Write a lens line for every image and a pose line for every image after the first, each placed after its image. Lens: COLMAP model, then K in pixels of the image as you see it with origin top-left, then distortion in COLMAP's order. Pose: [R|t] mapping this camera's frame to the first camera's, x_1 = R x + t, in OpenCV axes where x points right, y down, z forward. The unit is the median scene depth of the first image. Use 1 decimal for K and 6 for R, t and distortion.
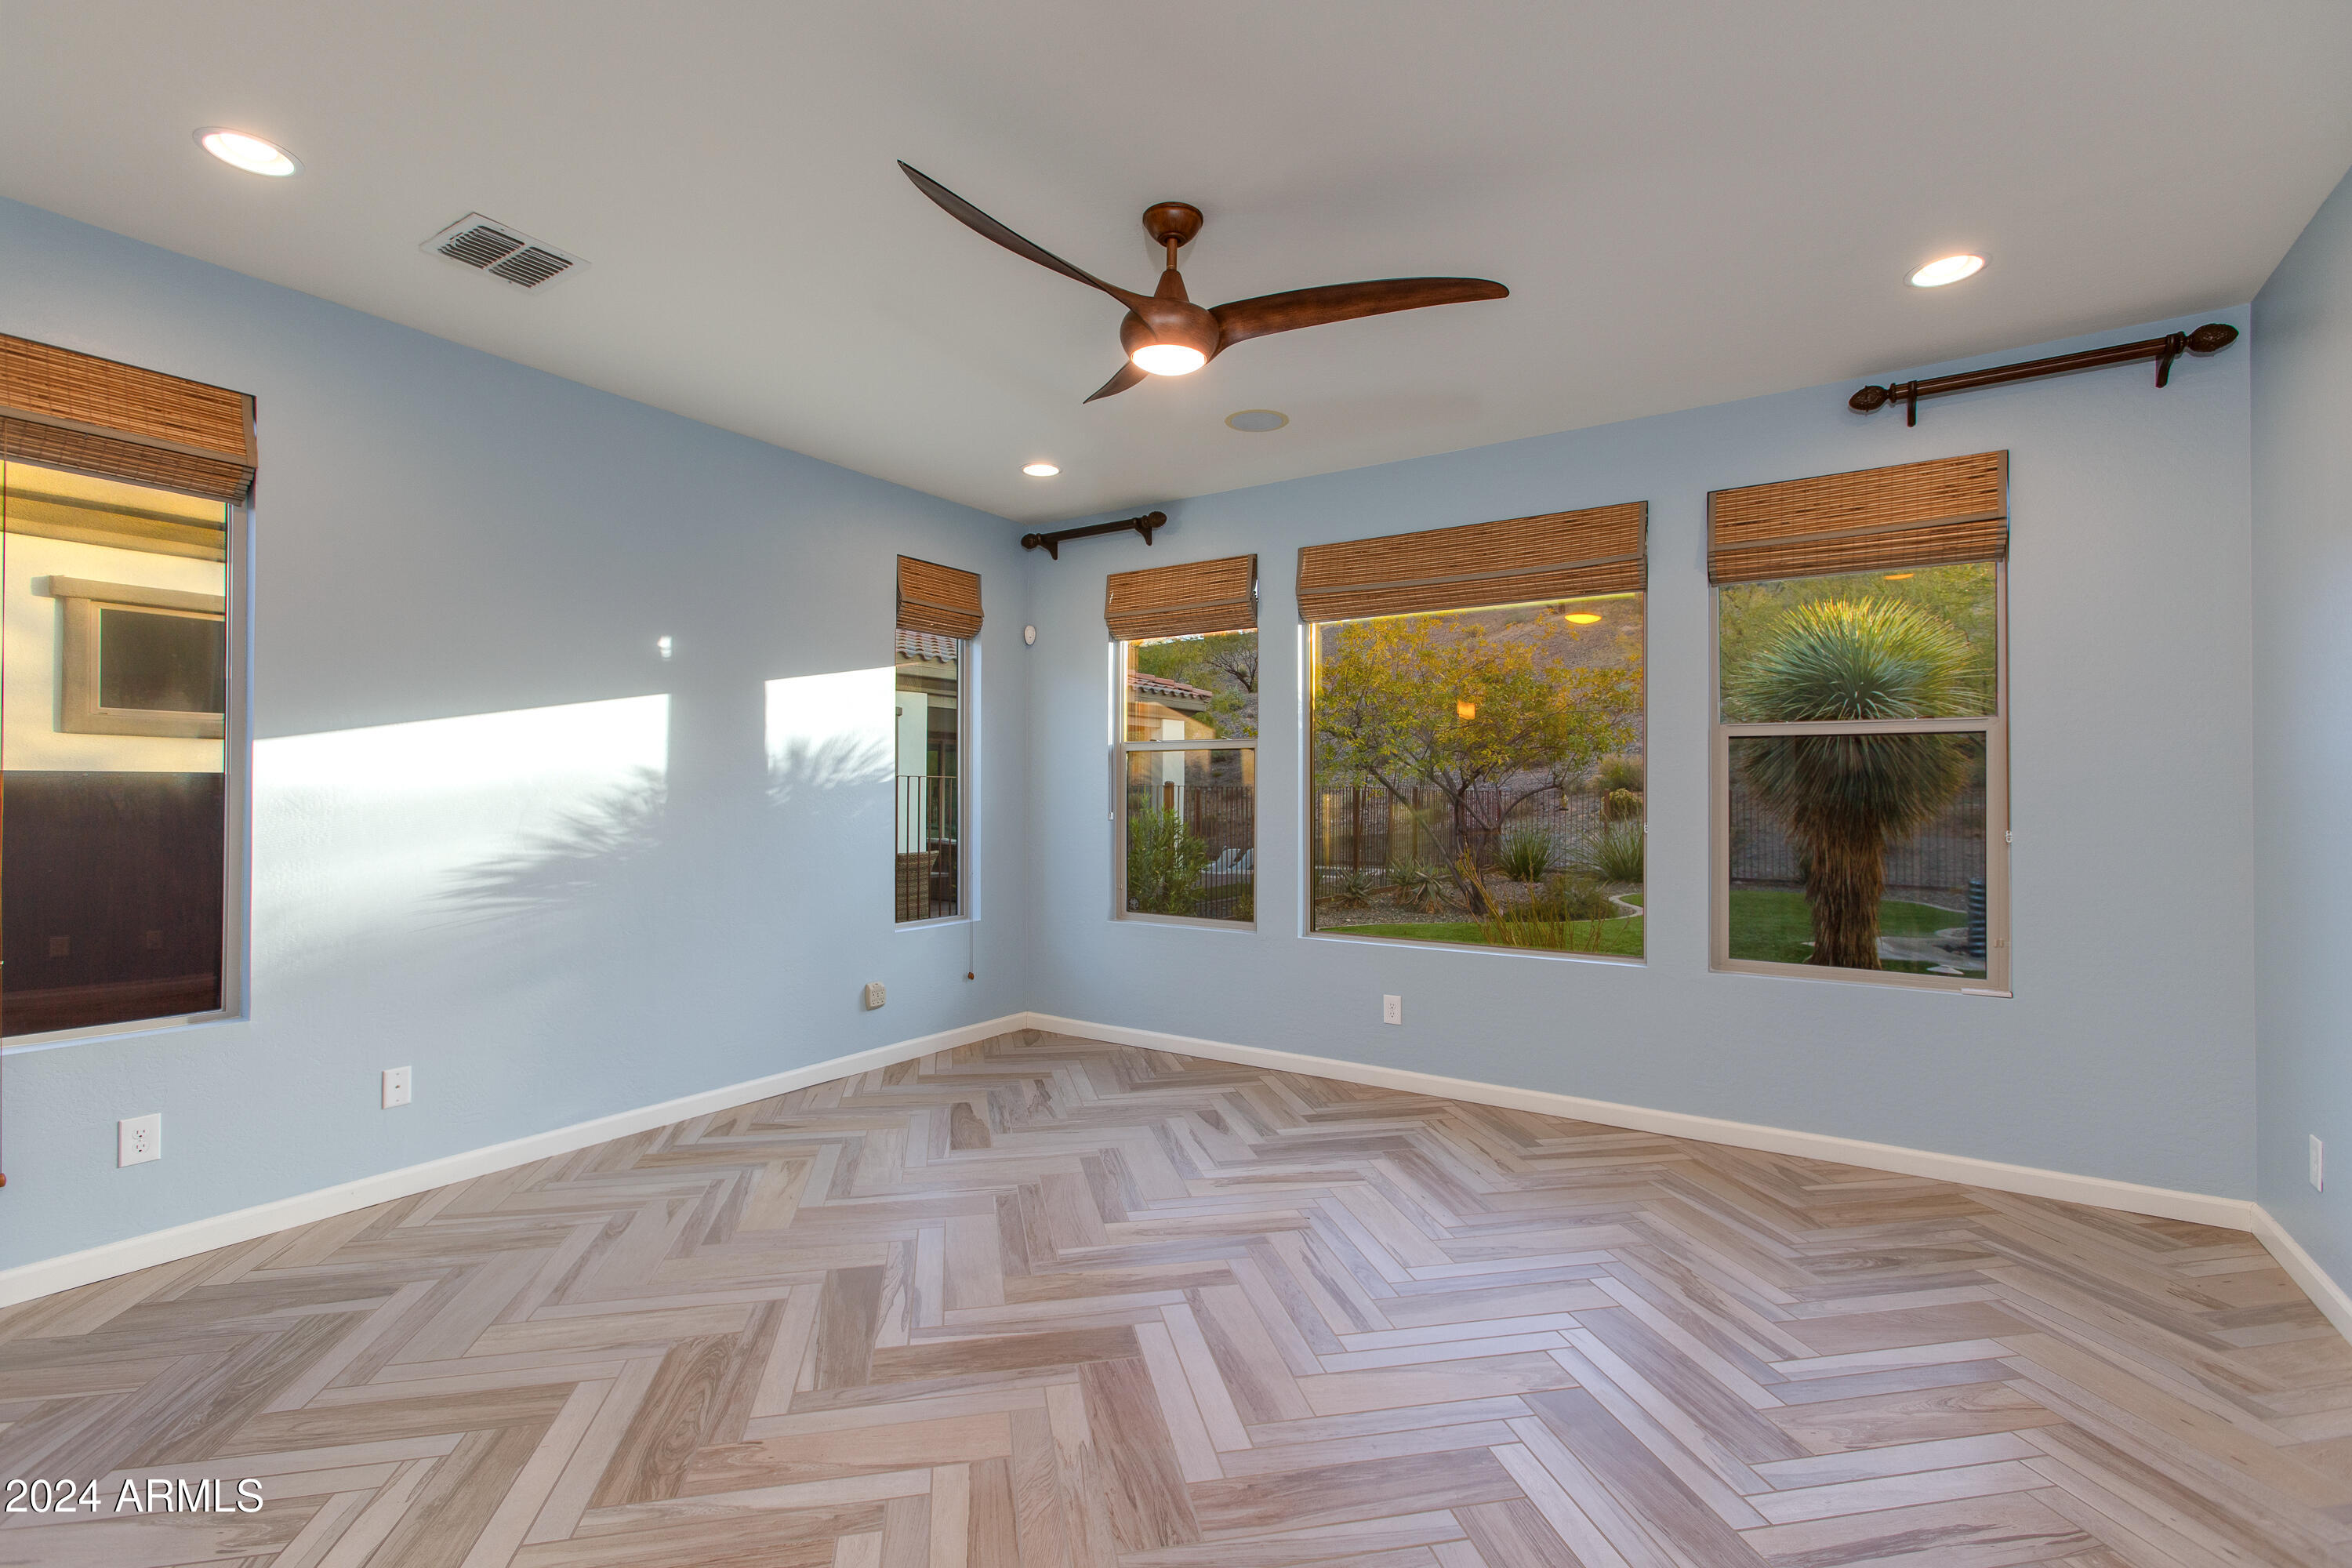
lens RADIAL K [[1043.5, 0, 1169.7], [0, 1043.5, 796.6], [0, 0, 1]] dist [-0.000310, 0.000896]
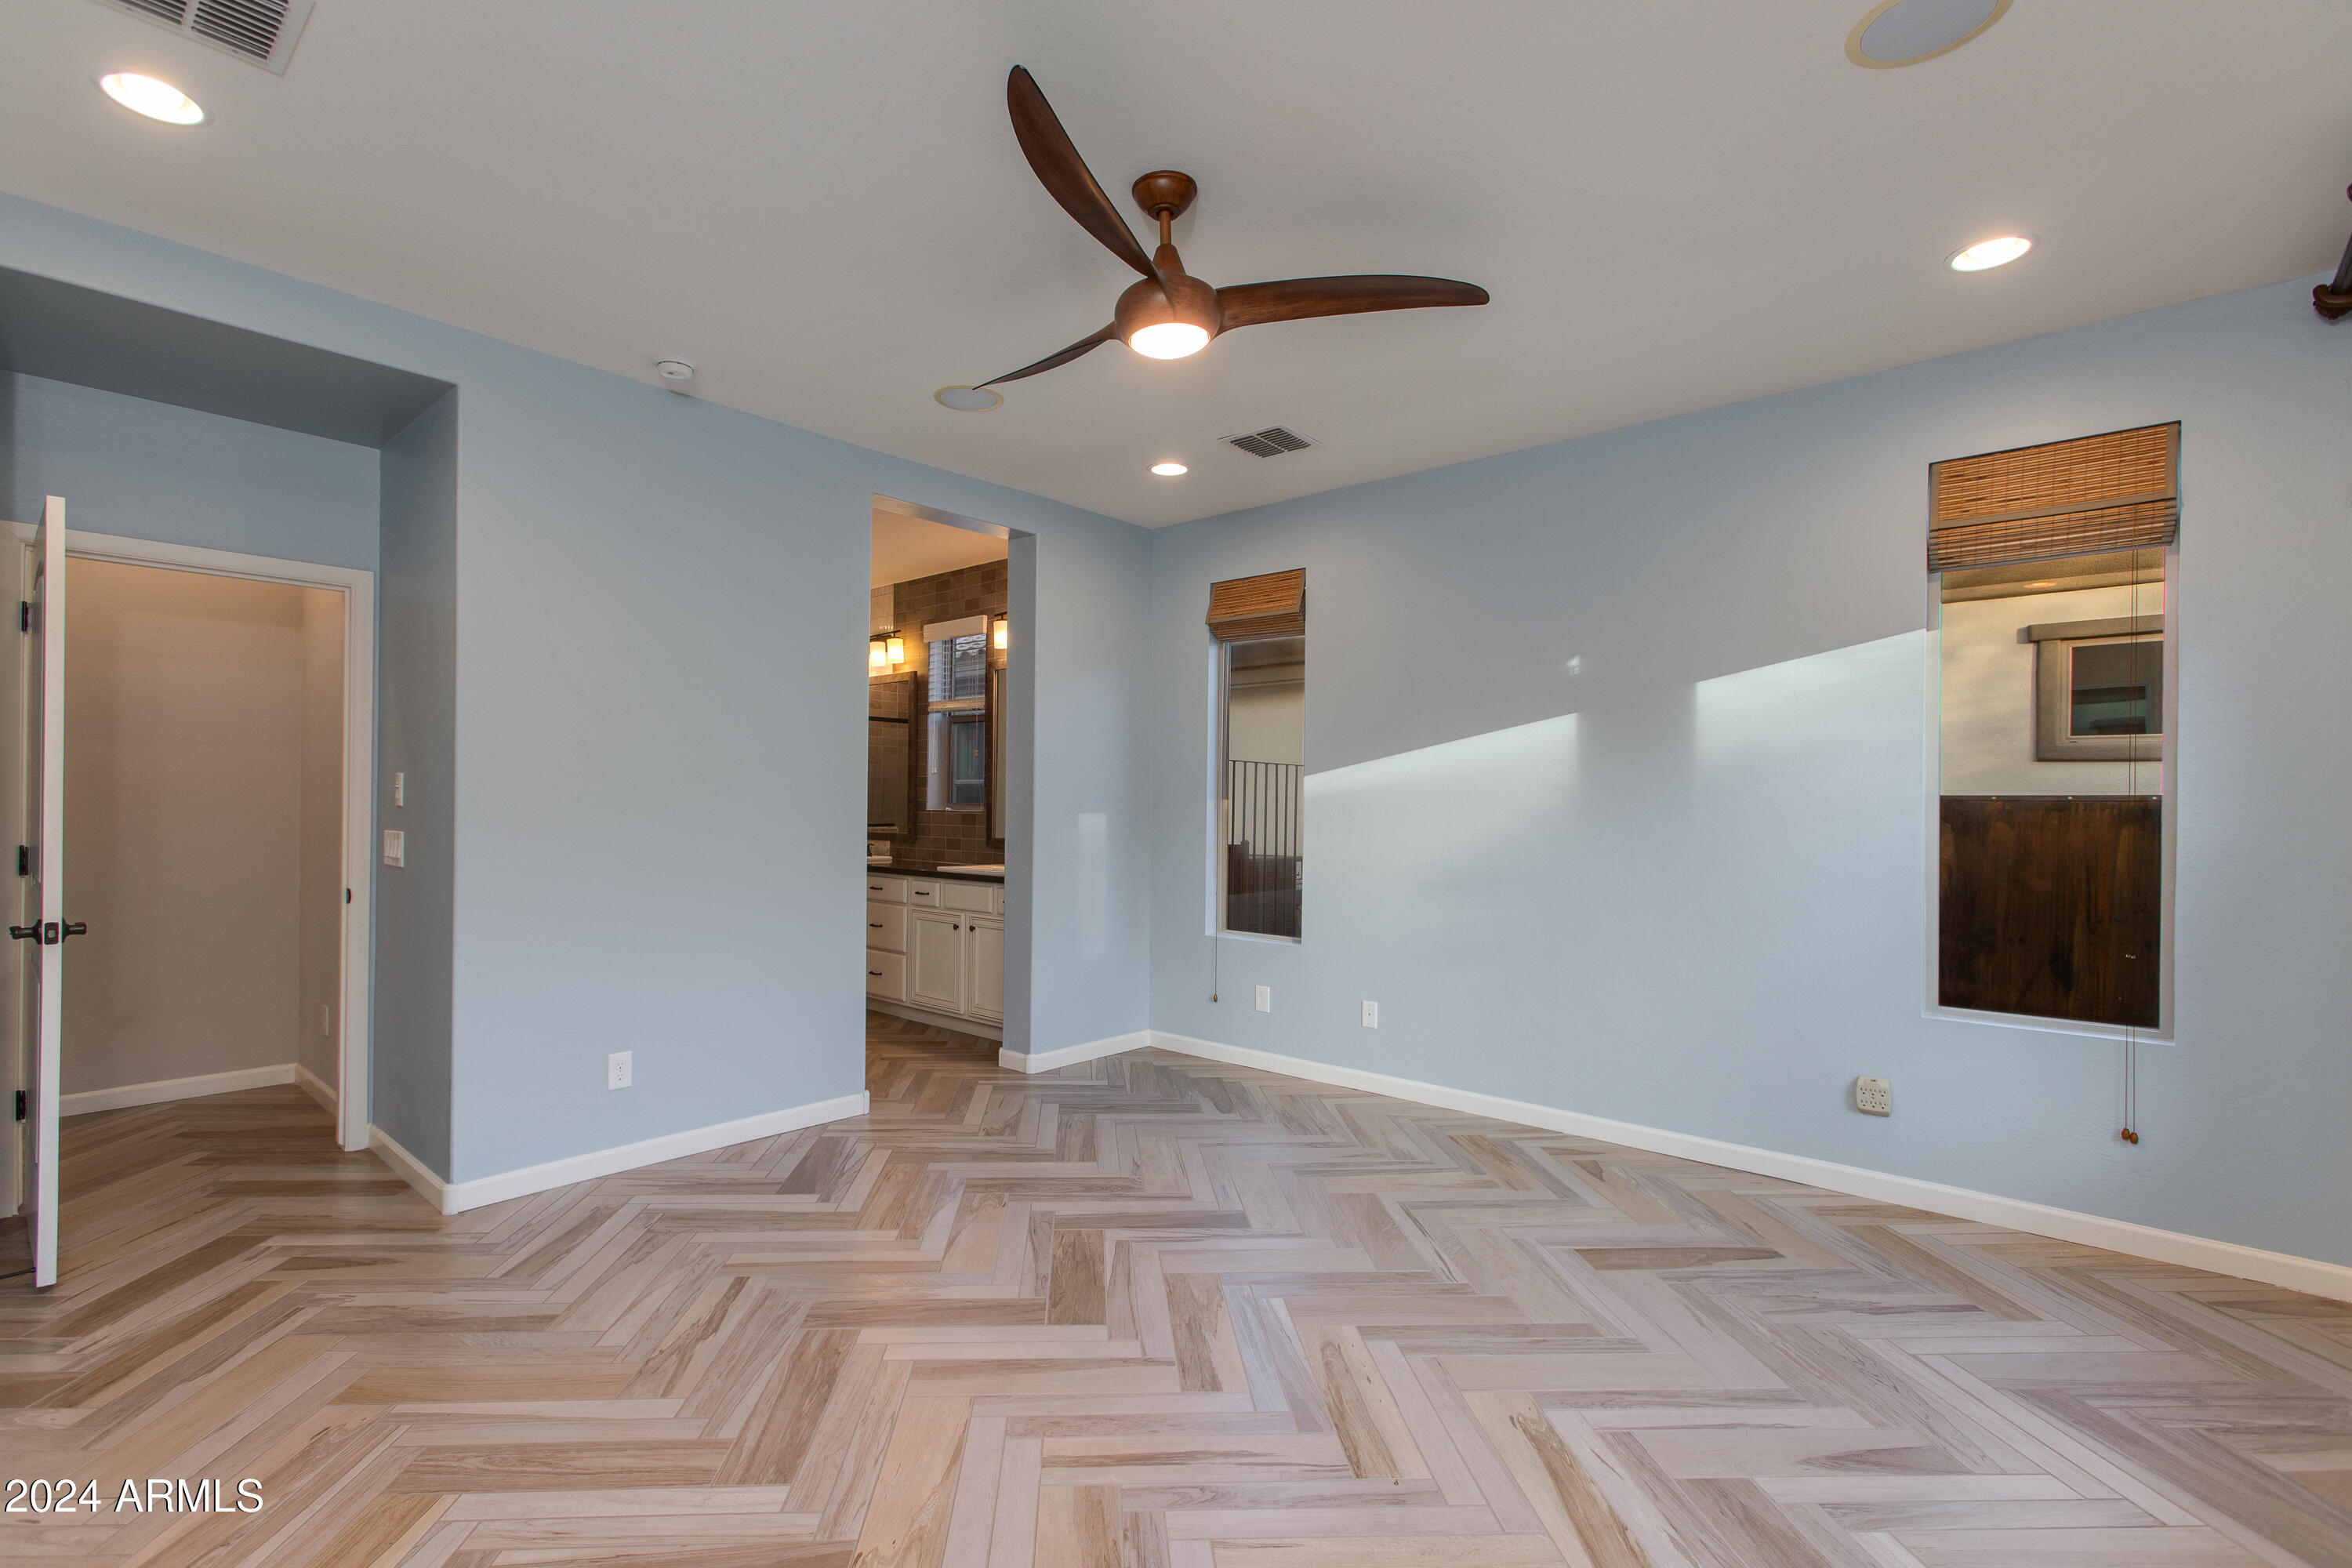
lens RADIAL K [[1088.0, 0, 1157.6], [0, 1088.0, 803.0], [0, 0, 1]] dist [-0.014277, 0.000145]
pose [[-0.139329, -0.007974, -0.990214, 0.690062], [-0.015912, 0.999857, -0.005812, 0.002168], [0.990118, 0.014946, -0.139436, 0.814814]]
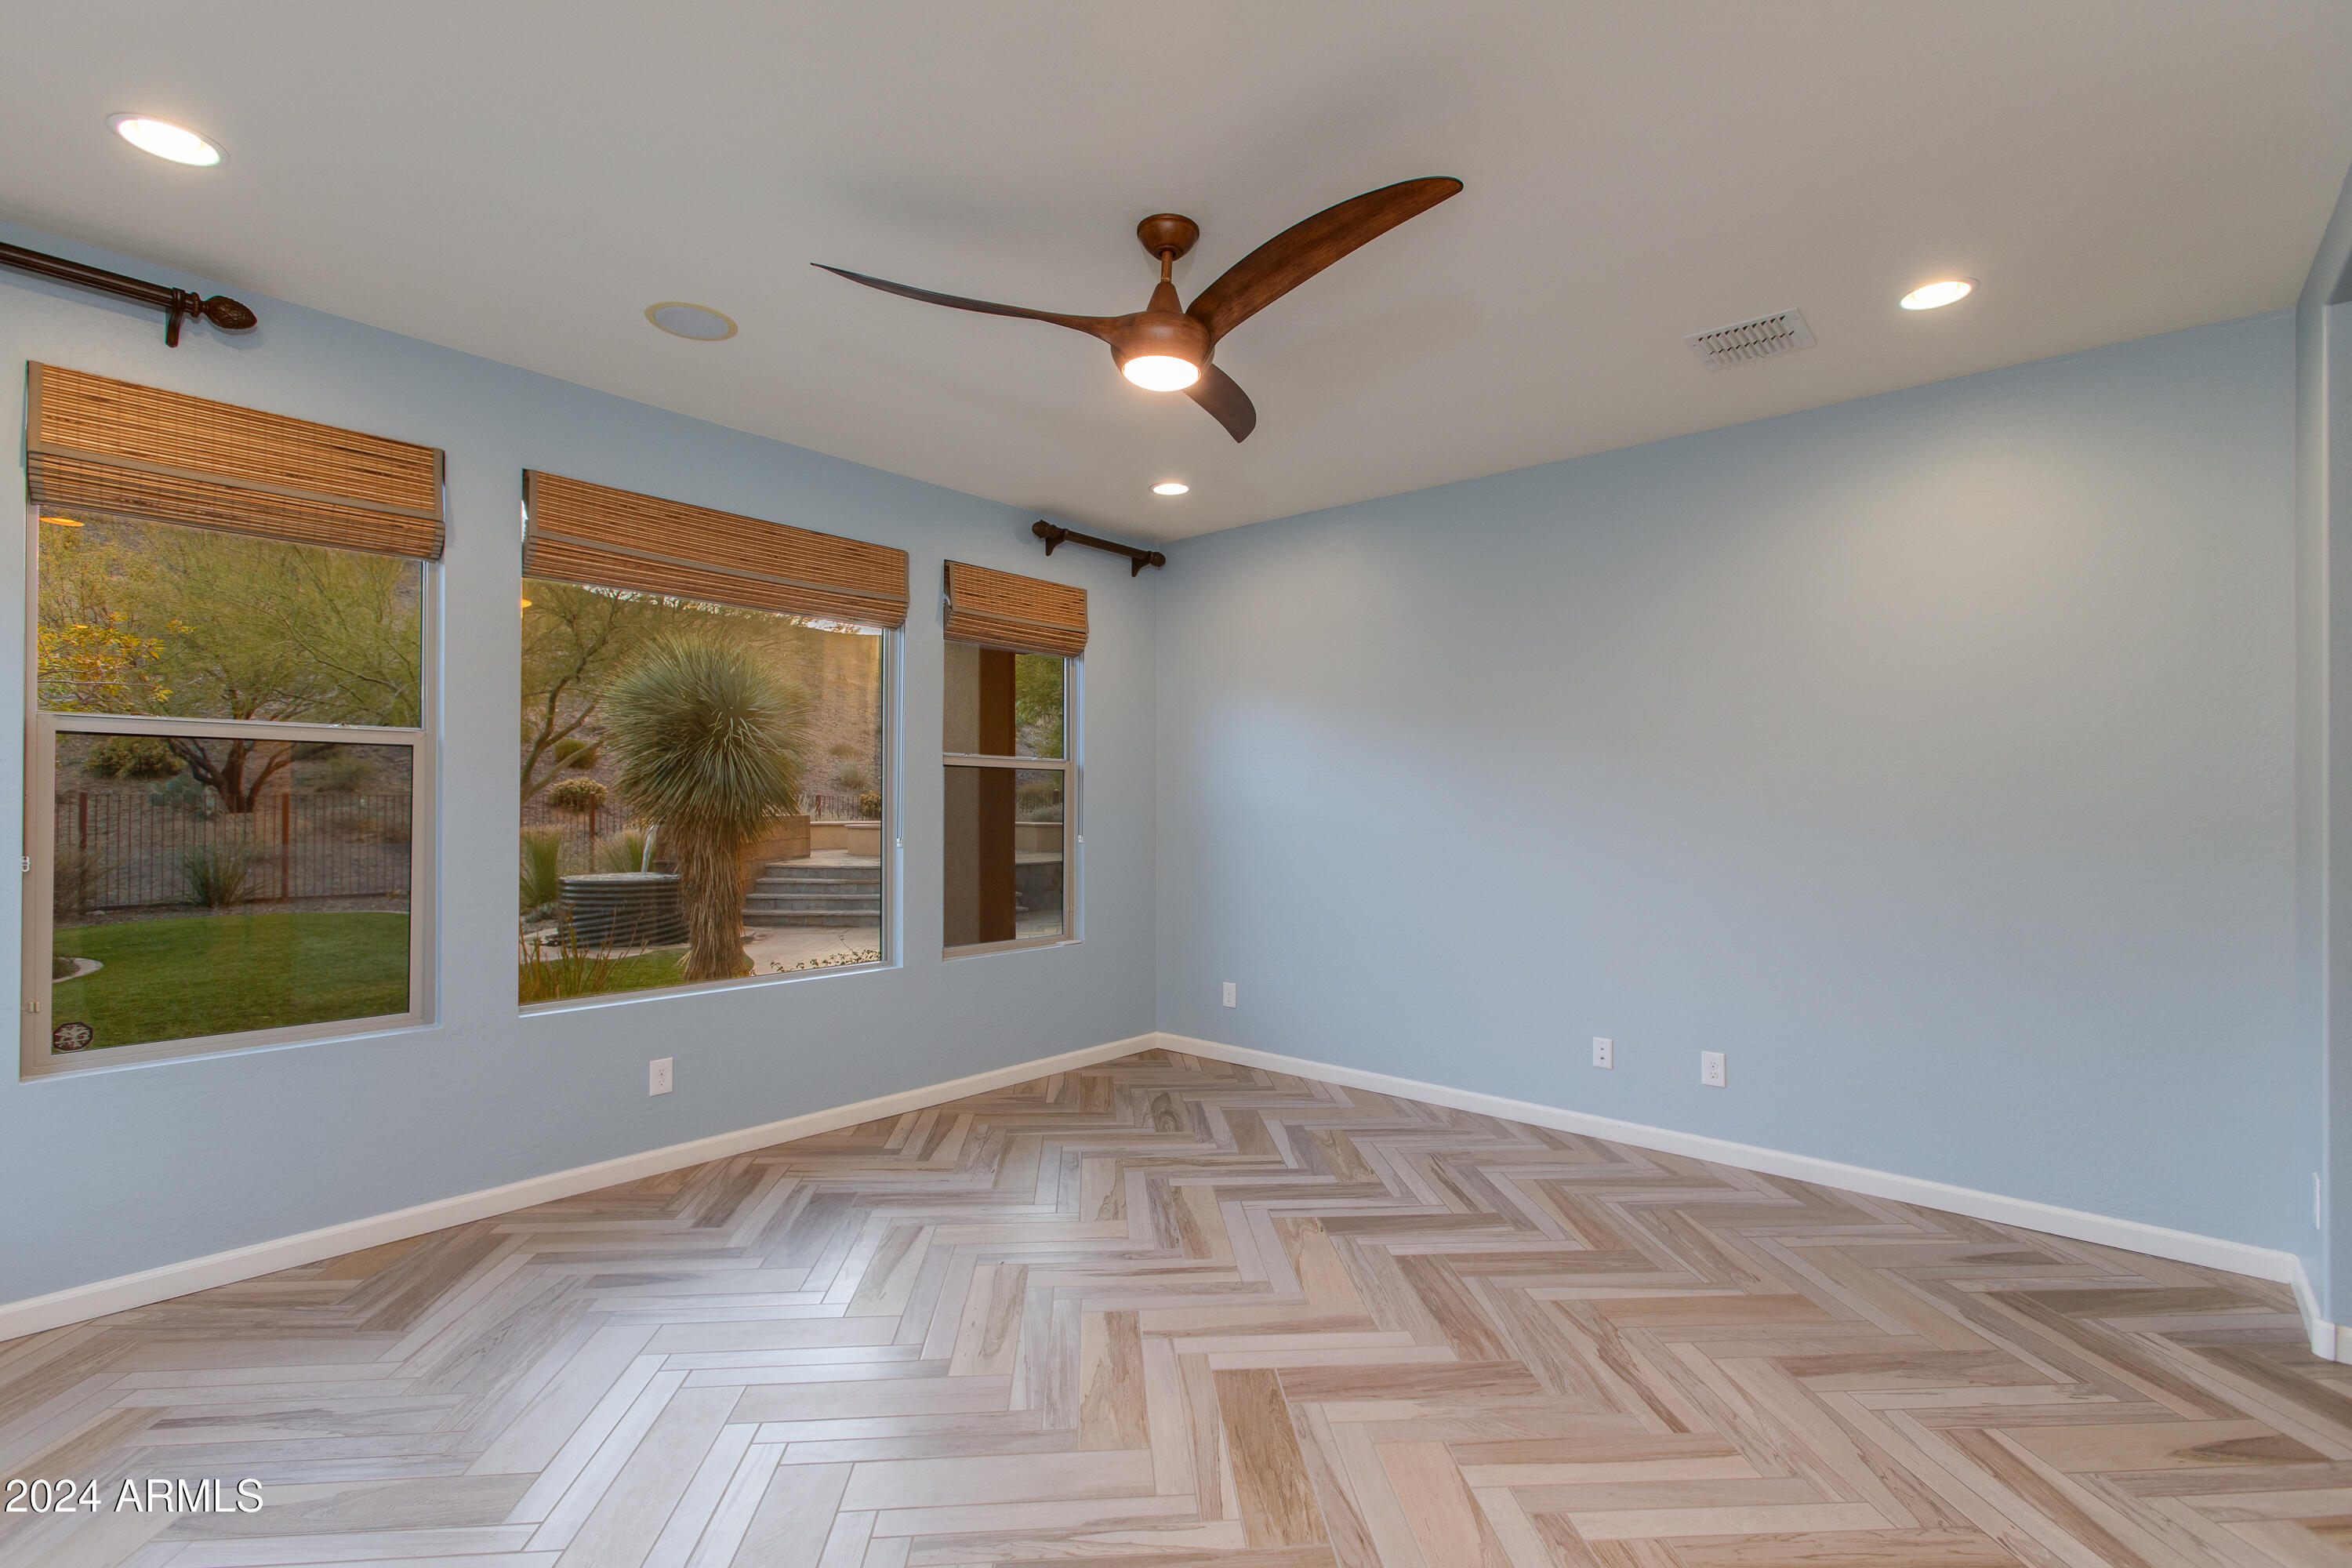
lens RADIAL K [[1057.9, 0, 1168.6], [0, 1057.9, 791.9], [0, 0, 1]] dist [-0.041156, 0.022794]
pose [[0.133949, 0.010424, 0.990933, -0.691257], [-0.000826, 0.999946, -0.010407, -0.013826], [-0.990988, 0.000576, 0.133950, 0.623320]]
